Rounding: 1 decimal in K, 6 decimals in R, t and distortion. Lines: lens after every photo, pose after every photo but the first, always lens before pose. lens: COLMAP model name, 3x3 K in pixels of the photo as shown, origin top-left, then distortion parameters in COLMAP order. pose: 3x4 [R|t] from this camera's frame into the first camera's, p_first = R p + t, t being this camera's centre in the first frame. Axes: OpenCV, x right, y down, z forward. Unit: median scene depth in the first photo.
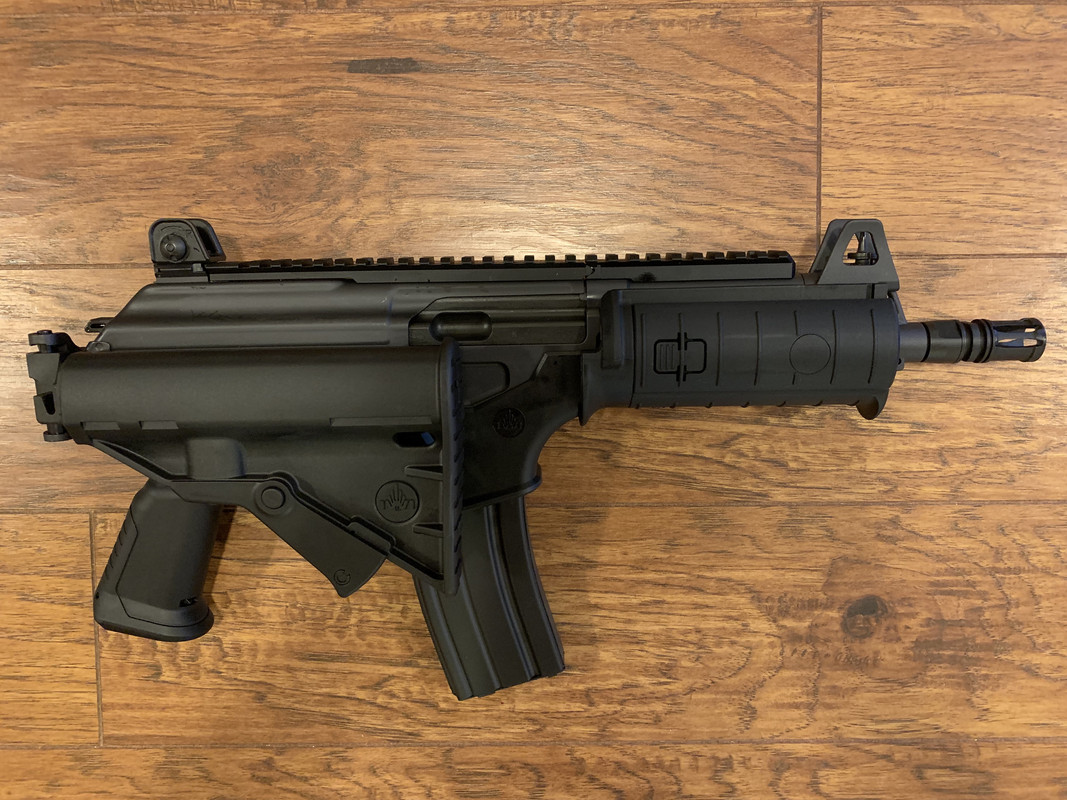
lens RADIAL K [[805.0, 0, 533.0], [0, 805.0, 404.7], [0, 0, 1]] dist [0.014265, -0.014668]
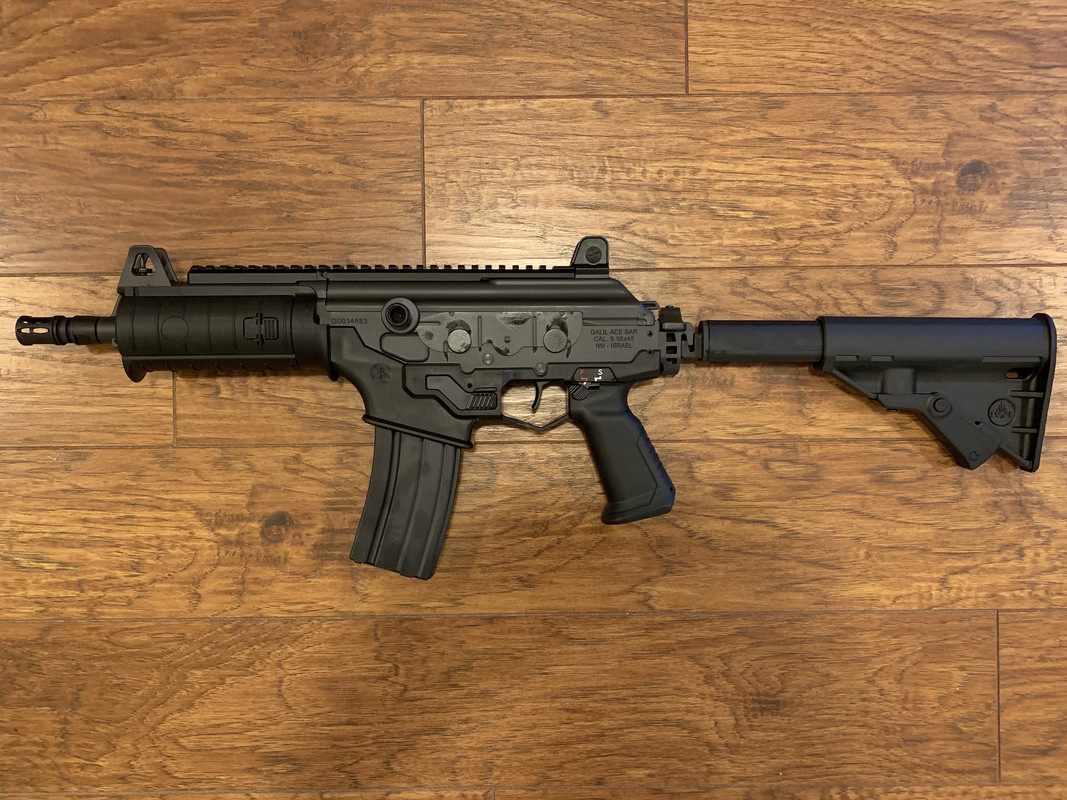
lens RADIAL K [[805.0, 0, 536.1], [0, 805.0, 407.2], [0, 0, 1]] dist [0.014265, -0.014668]
pose [[0.997438, -0.013113, 0.070329, -0.018083], [-0.007593, 0.958101, 0.286329, -0.049284], [-0.071136, -0.286130, 0.955547, -0.417279]]
